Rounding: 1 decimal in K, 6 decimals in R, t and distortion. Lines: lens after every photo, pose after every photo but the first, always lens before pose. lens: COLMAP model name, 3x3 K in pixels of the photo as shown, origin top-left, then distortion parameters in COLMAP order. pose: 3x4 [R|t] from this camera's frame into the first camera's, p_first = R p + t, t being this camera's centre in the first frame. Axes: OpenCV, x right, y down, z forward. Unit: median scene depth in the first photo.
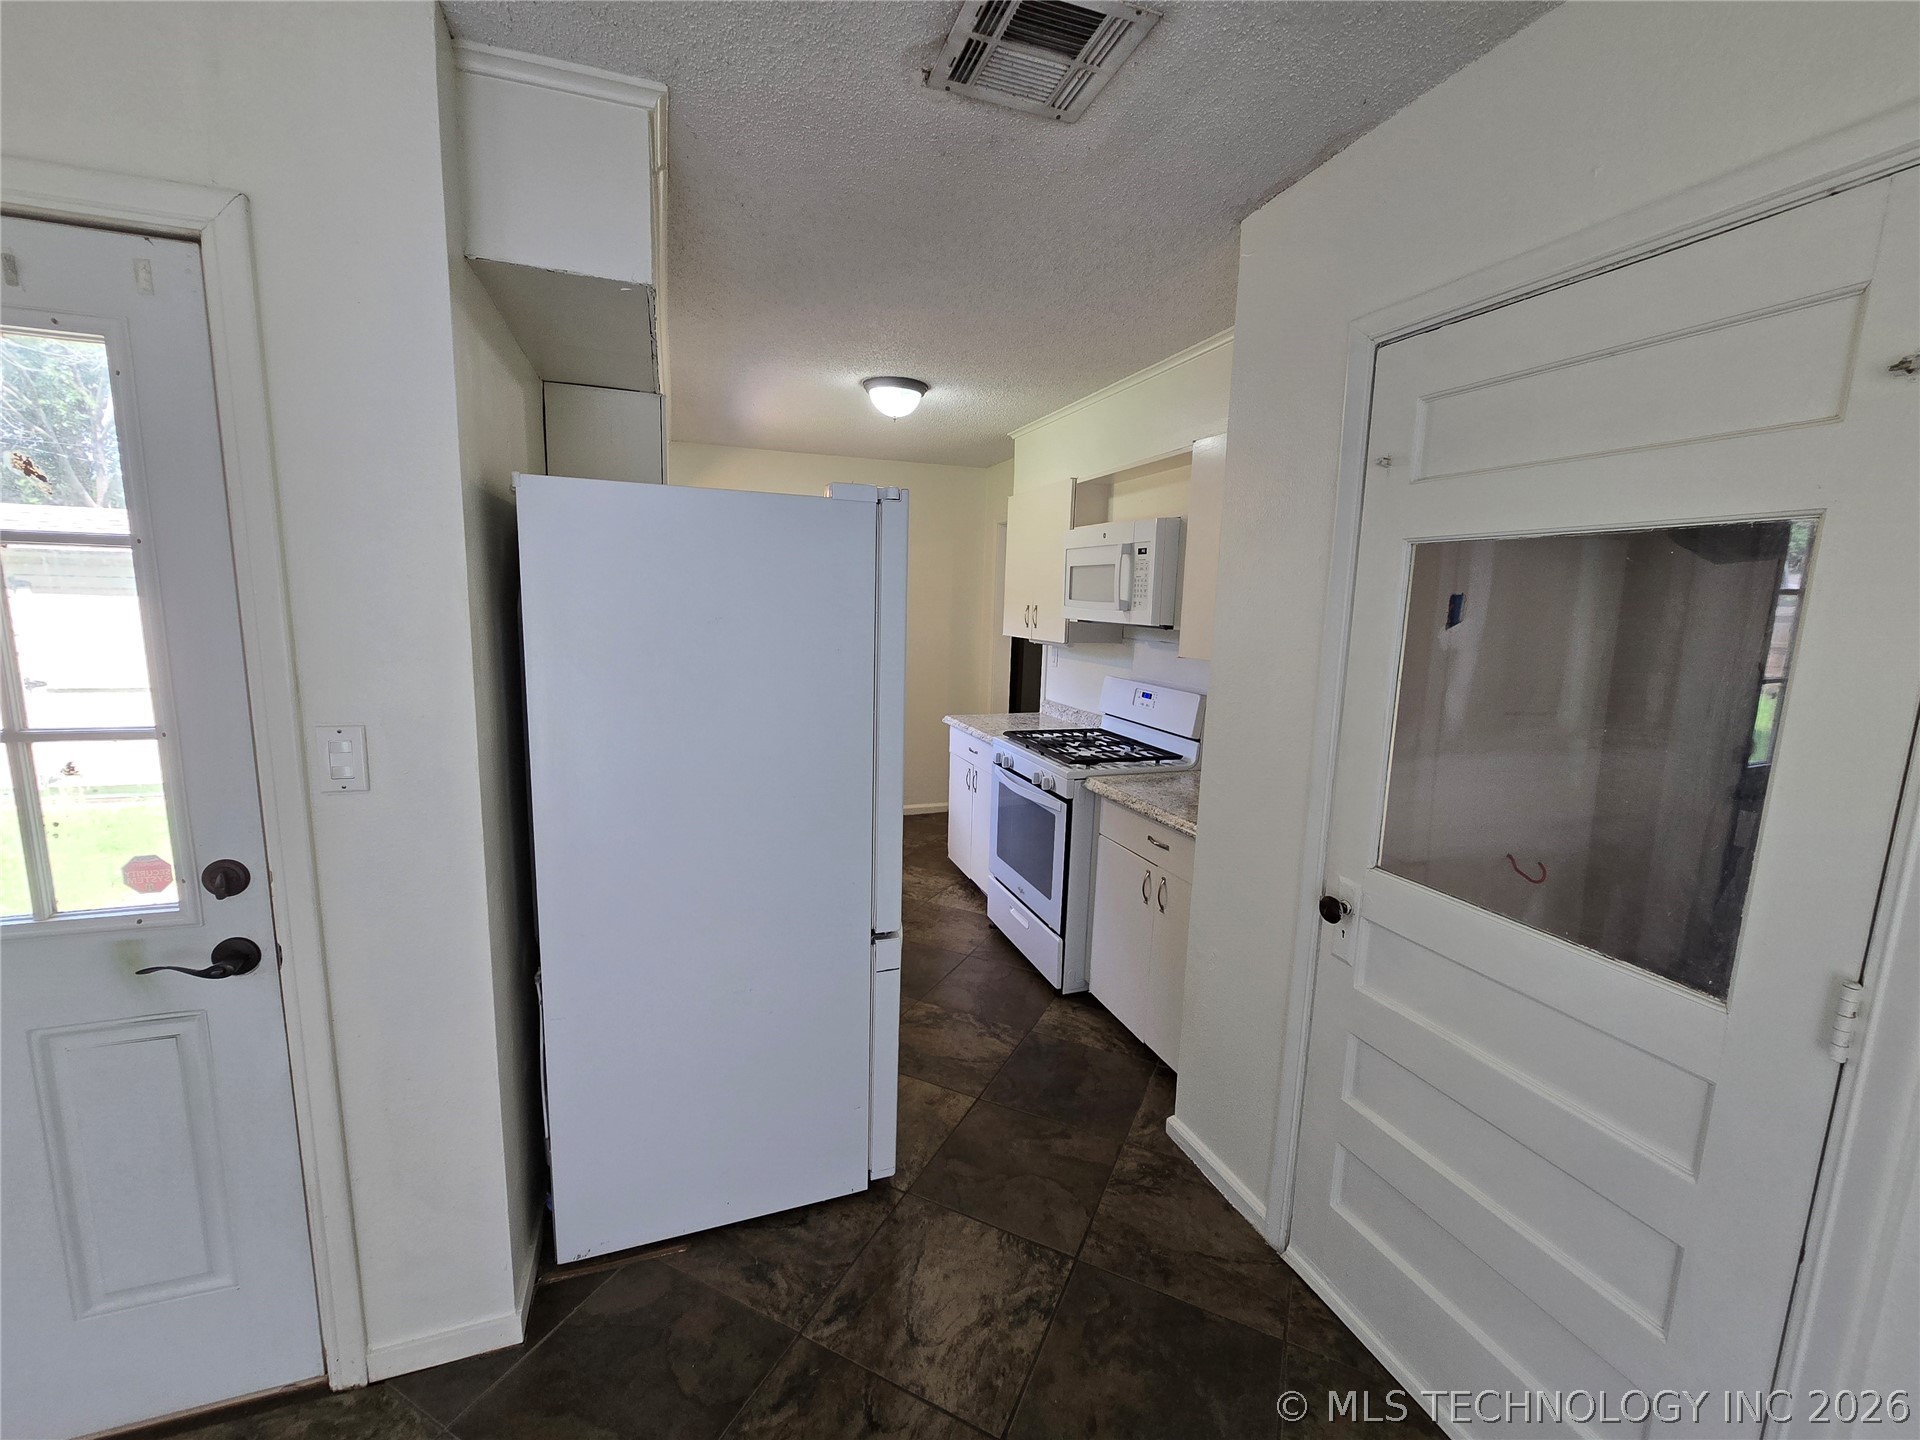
lens RADIAL K [[788.3, 0, 957.4], [0, 788.3, 723.2], [0, 0, 1]] dist [-0.005802, 0.001572]
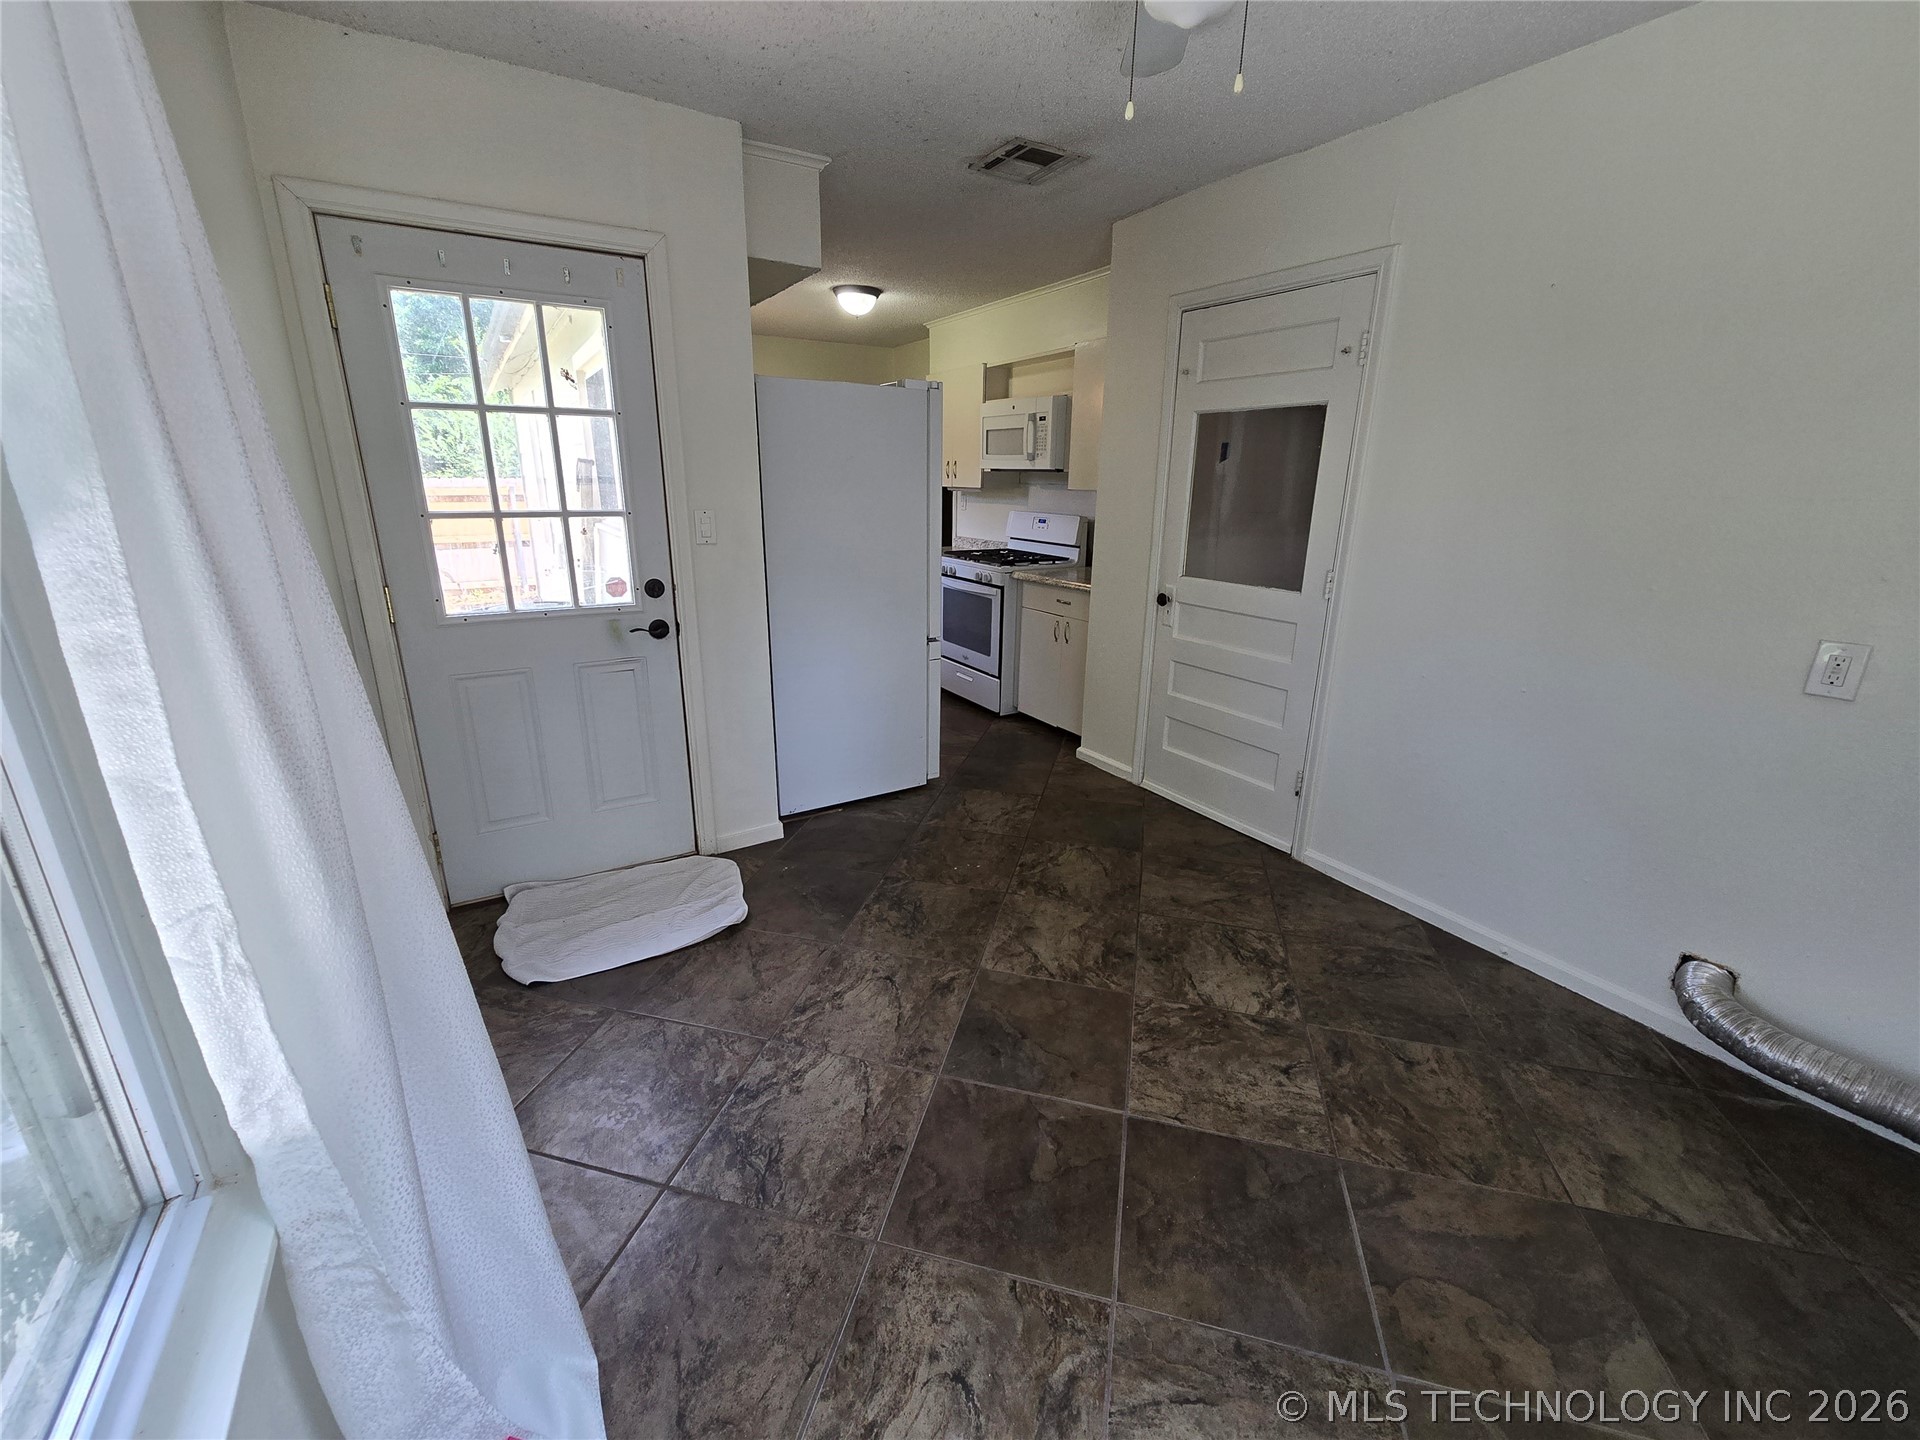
lens RADIAL K [[788.3, 0, 955.5], [0, 788.3, 723.3], [0, 0, 1]] dist [-0.005802, 0.001572]
pose [[0.978861, -0.075016, 0.190270, -0.361828], [0.045024, 0.986522, 0.157314, 0.157828], [-0.199507, -0.145422, 0.969046, -0.718679]]
